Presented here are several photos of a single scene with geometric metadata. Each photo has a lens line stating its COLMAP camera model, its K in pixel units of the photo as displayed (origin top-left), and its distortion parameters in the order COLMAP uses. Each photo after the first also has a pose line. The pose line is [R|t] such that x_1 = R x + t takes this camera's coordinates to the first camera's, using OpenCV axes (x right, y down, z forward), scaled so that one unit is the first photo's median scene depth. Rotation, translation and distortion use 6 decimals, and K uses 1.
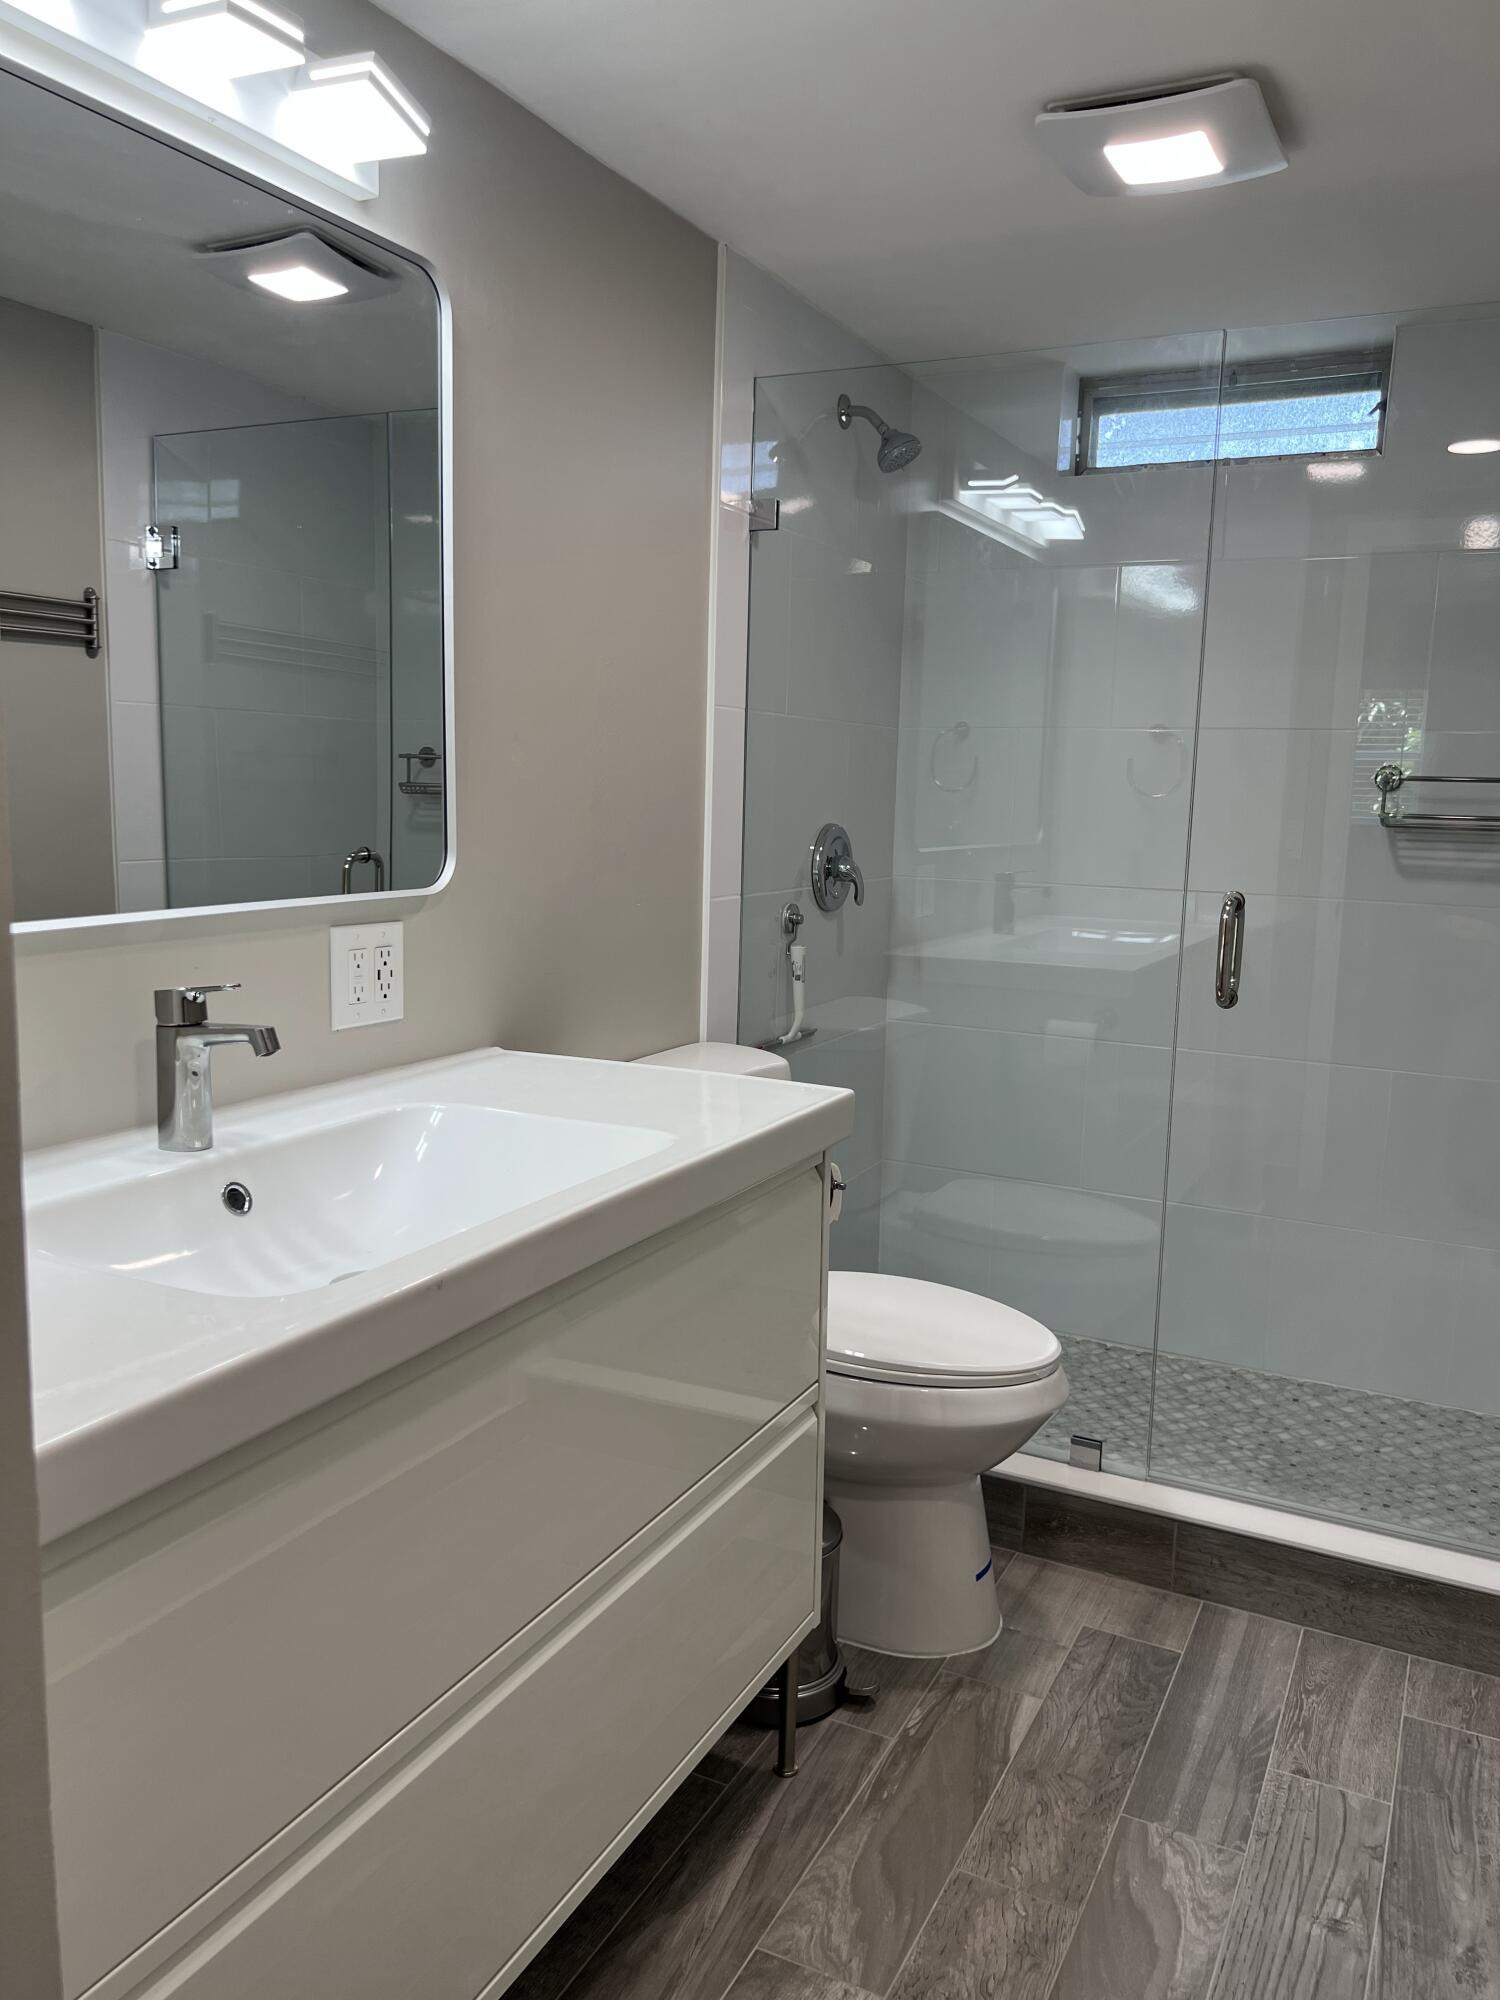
lens RADIAL K [[1515.6, 0, 756.8], [0, 1515.6, 999.1], [0, 0, 1]] dist [0.047228, -0.055622]
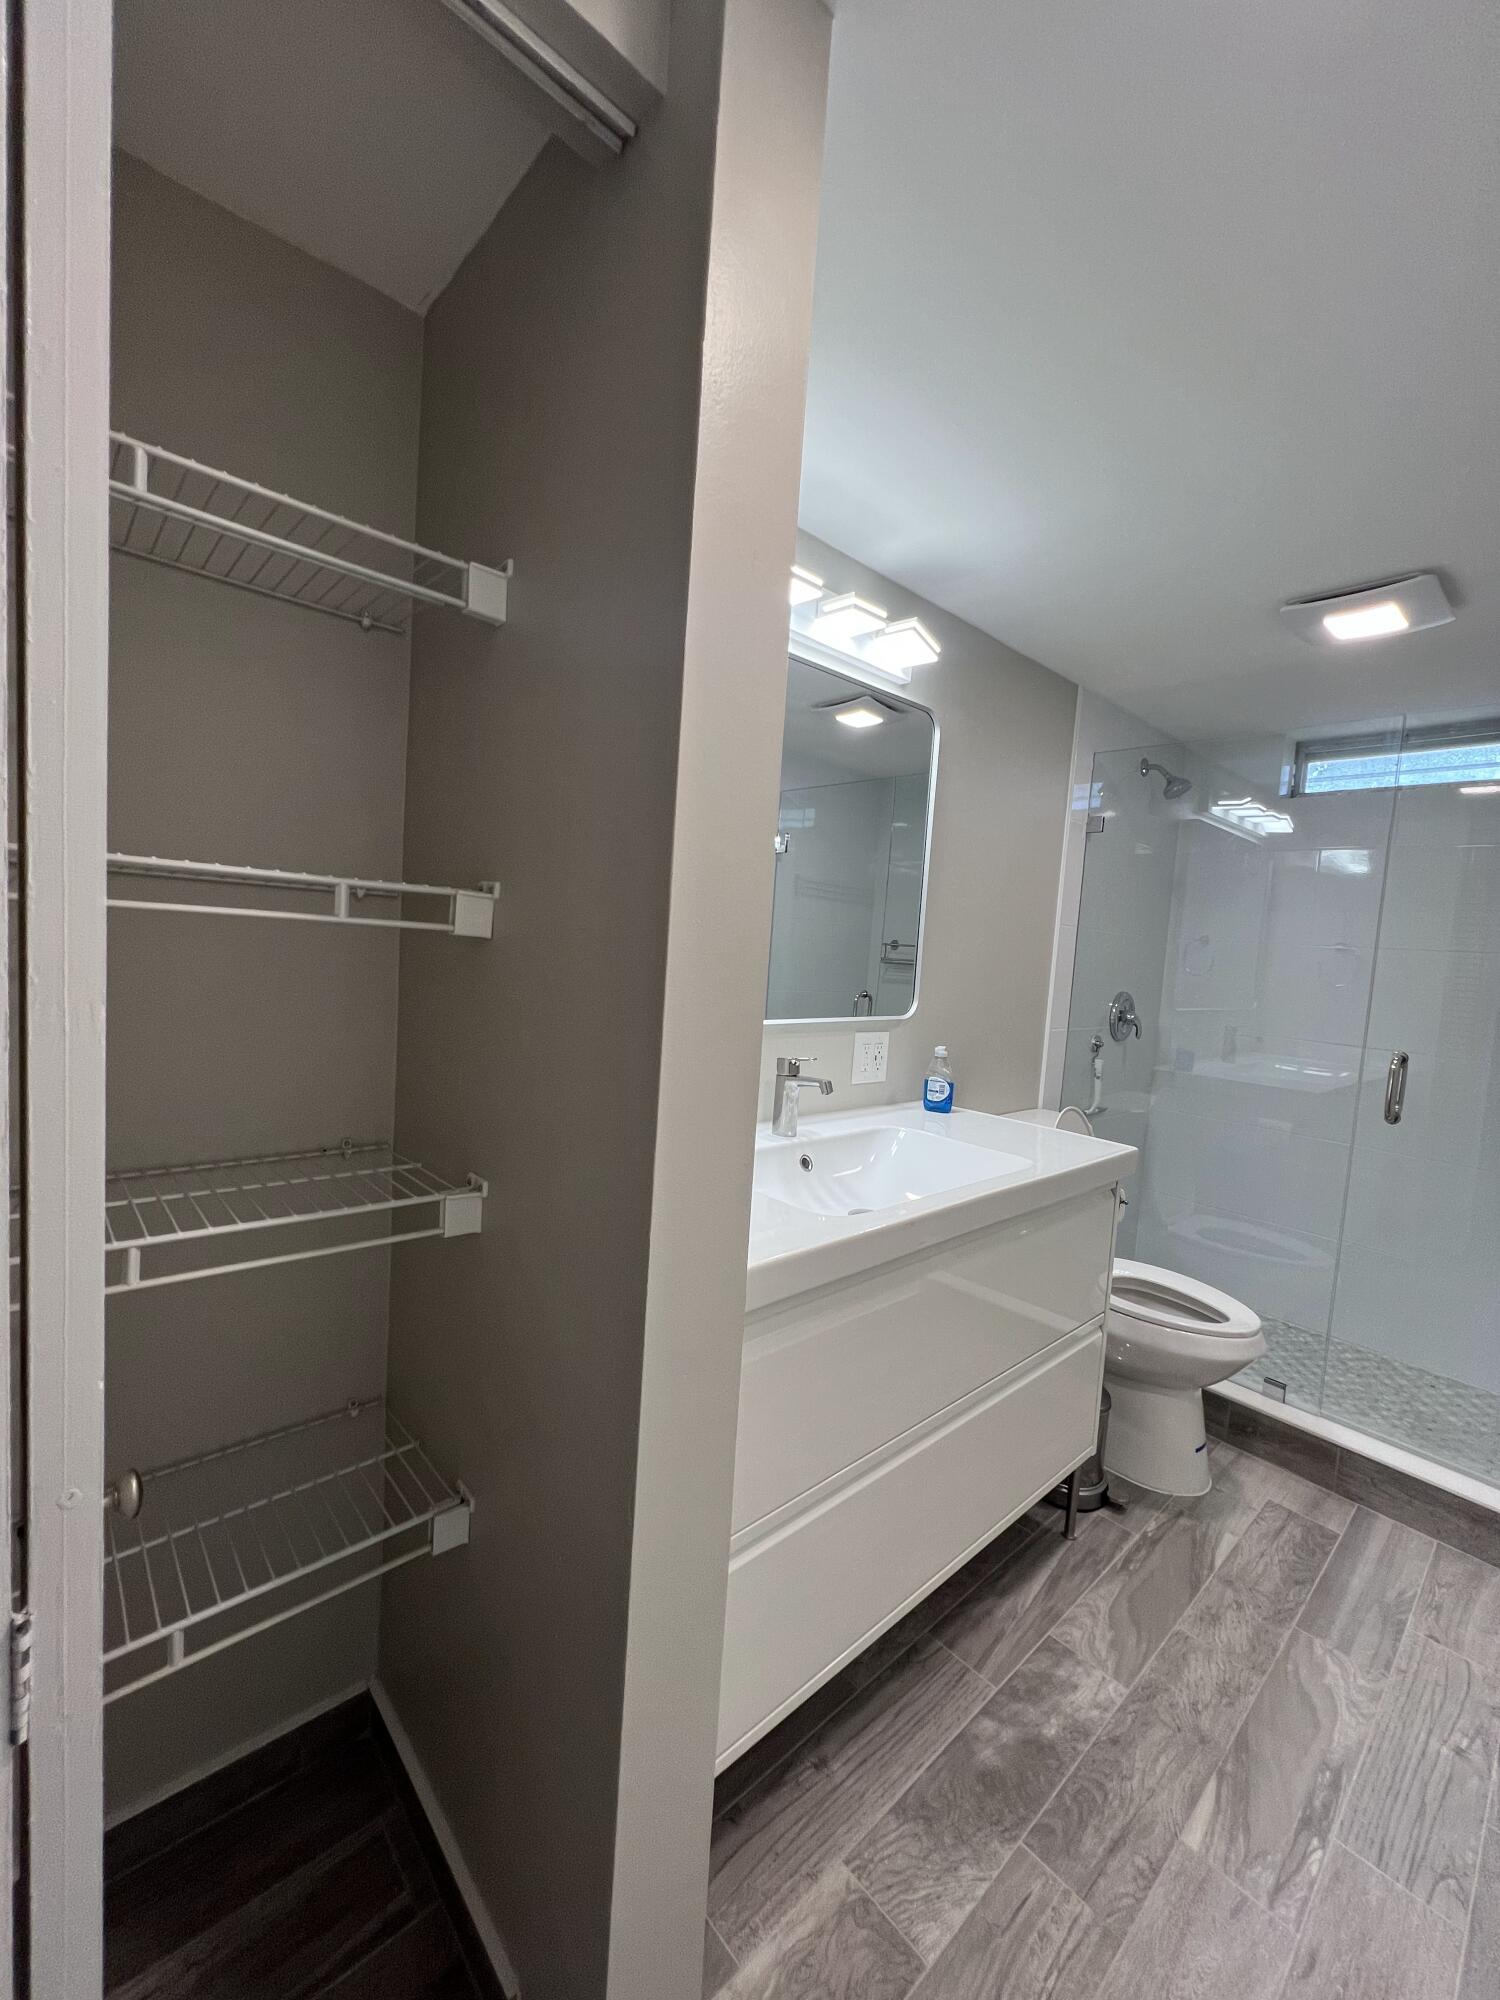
lens RADIAL K [[806.1, 0, 750.7], [0, 806.1, 997.0], [0, 0, 1]] dist [-0.003029, 0.000759]
pose [[0.931817, 0.062475, -0.357510, -0.024672], [-0.093707, 0.993087, -0.070696, -0.004026], [0.350621, 0.099377, 0.931230, -0.034106]]
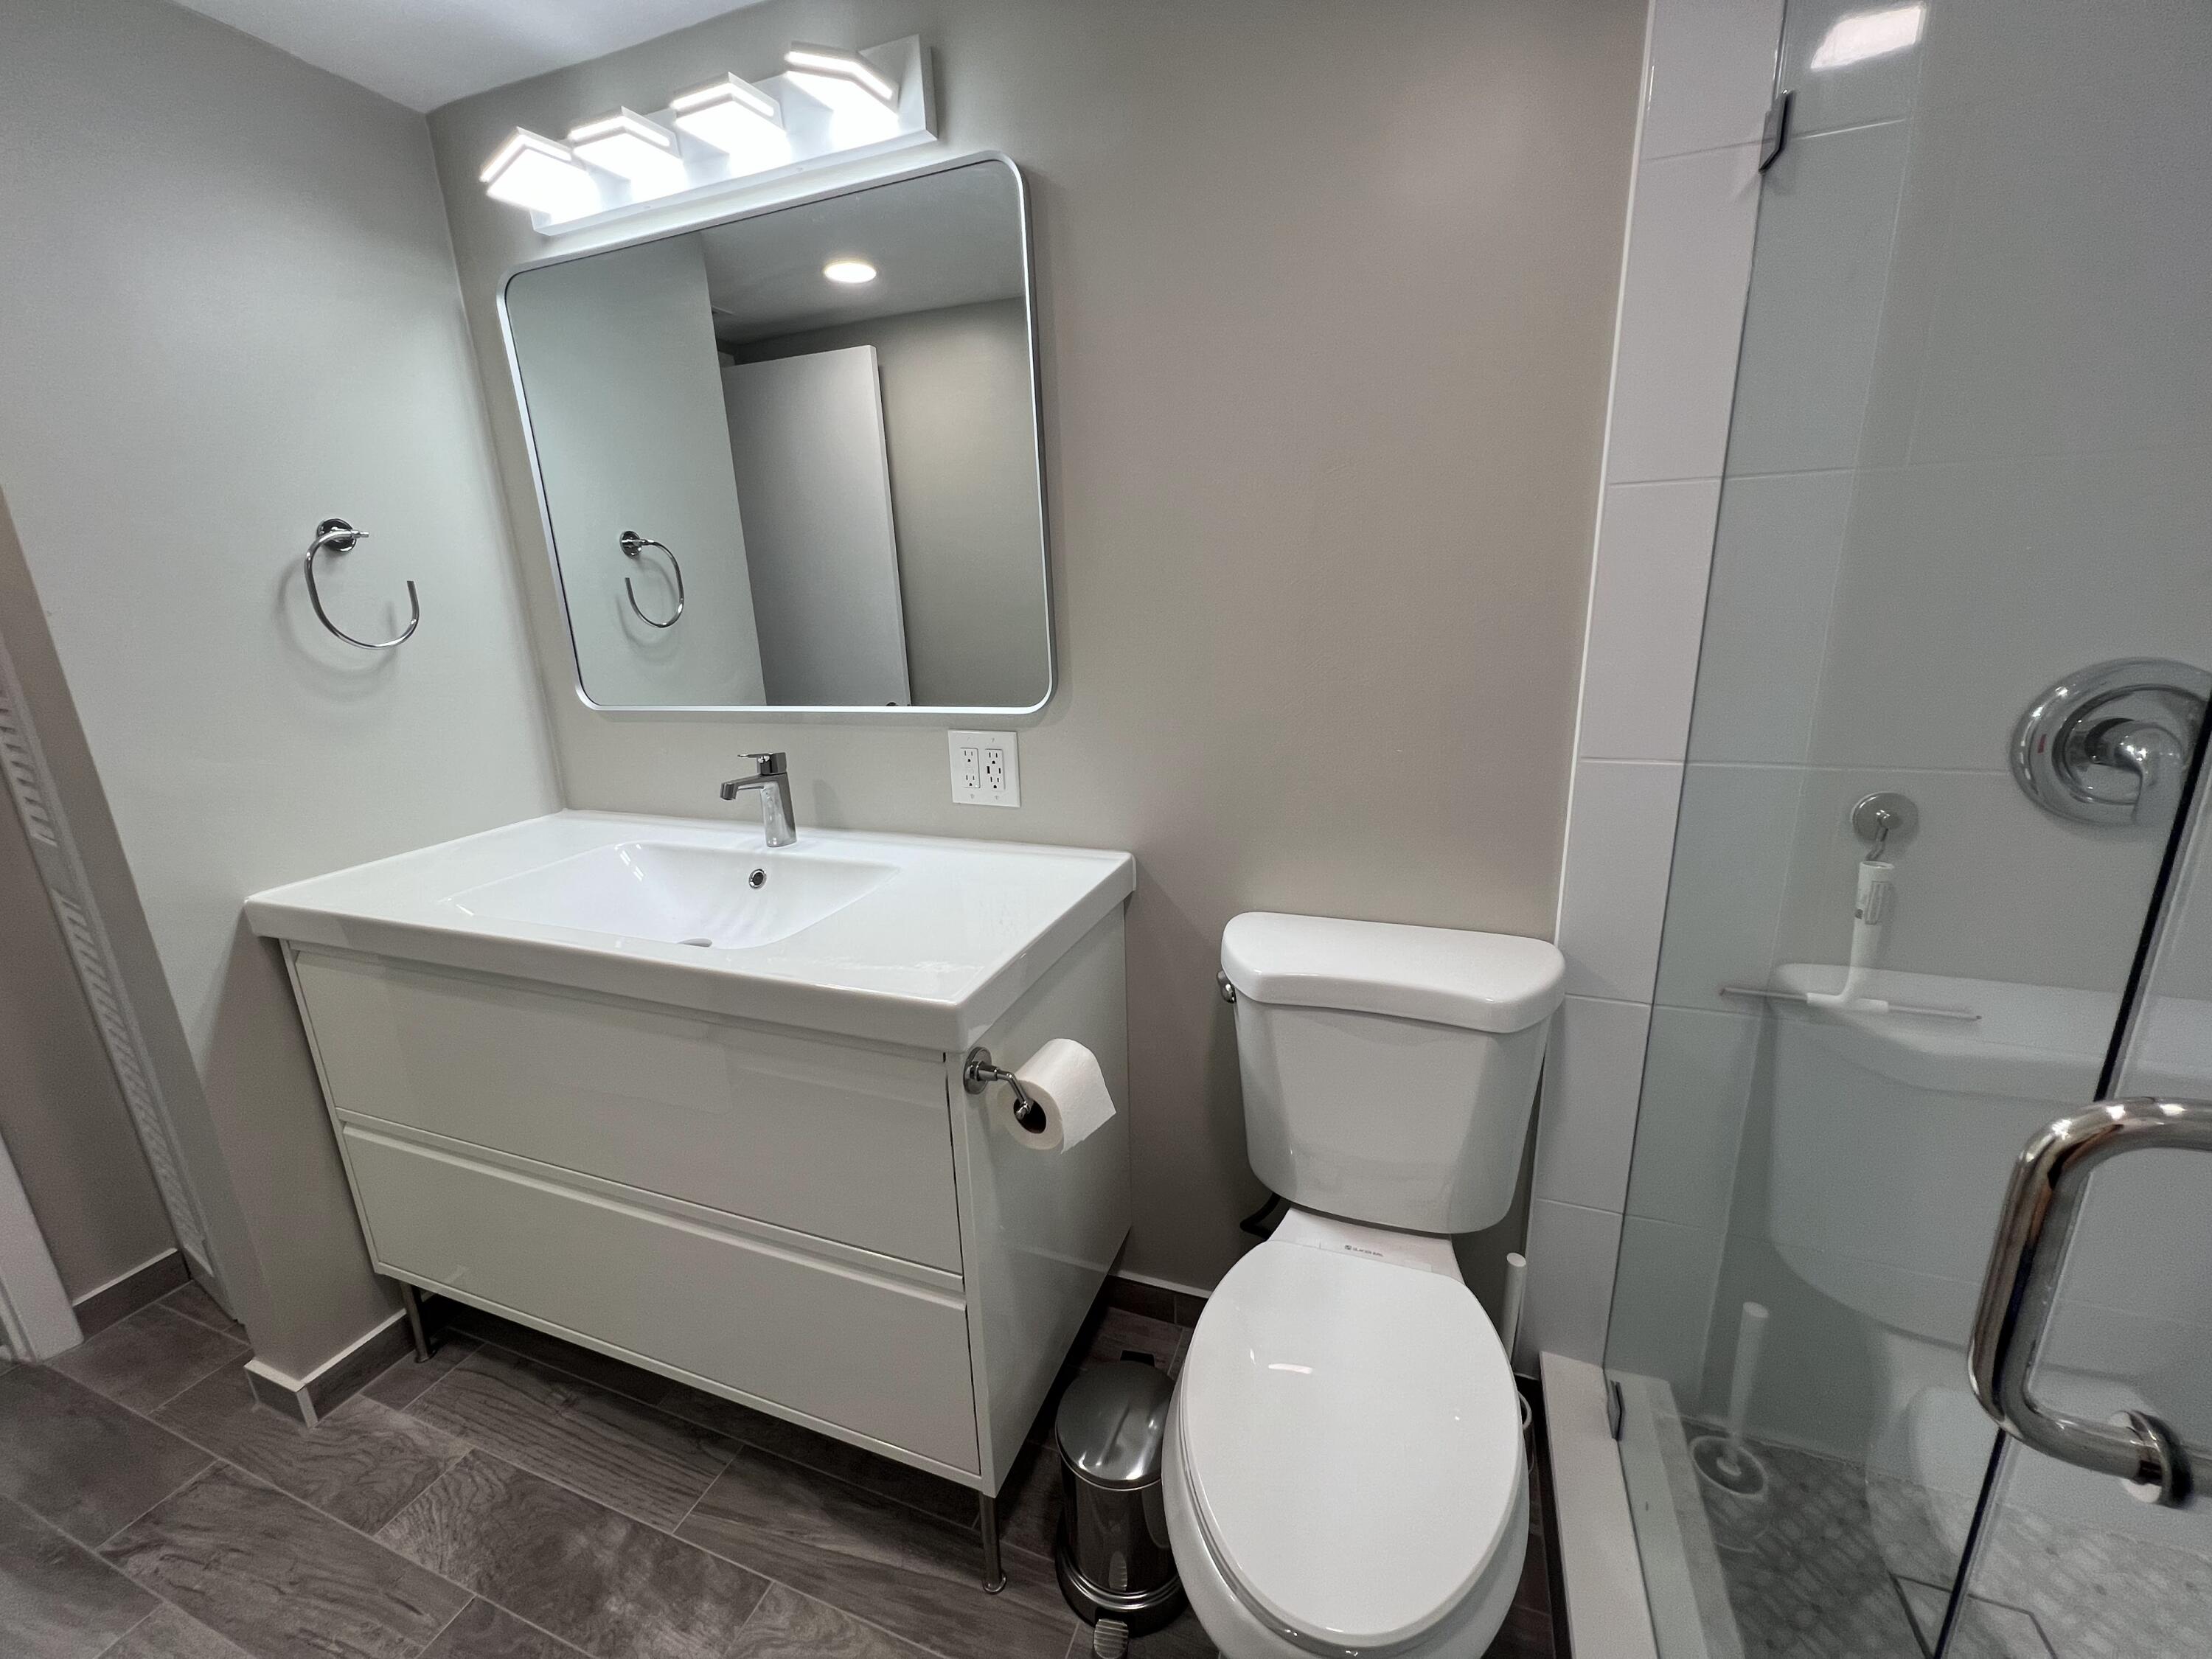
lens RADIAL K [[887.2, 0, 1102.5], [0, 887.2, 825.0], [0, 0, 1]] dist [-0.001009, 0.000187]
pose [[0.095847, 0.232007, -0.967981, 0.420709], [-0.100228, 0.969765, 0.222510, -0.122415], [0.990337, 0.075692, 0.116202, 0.816445]]
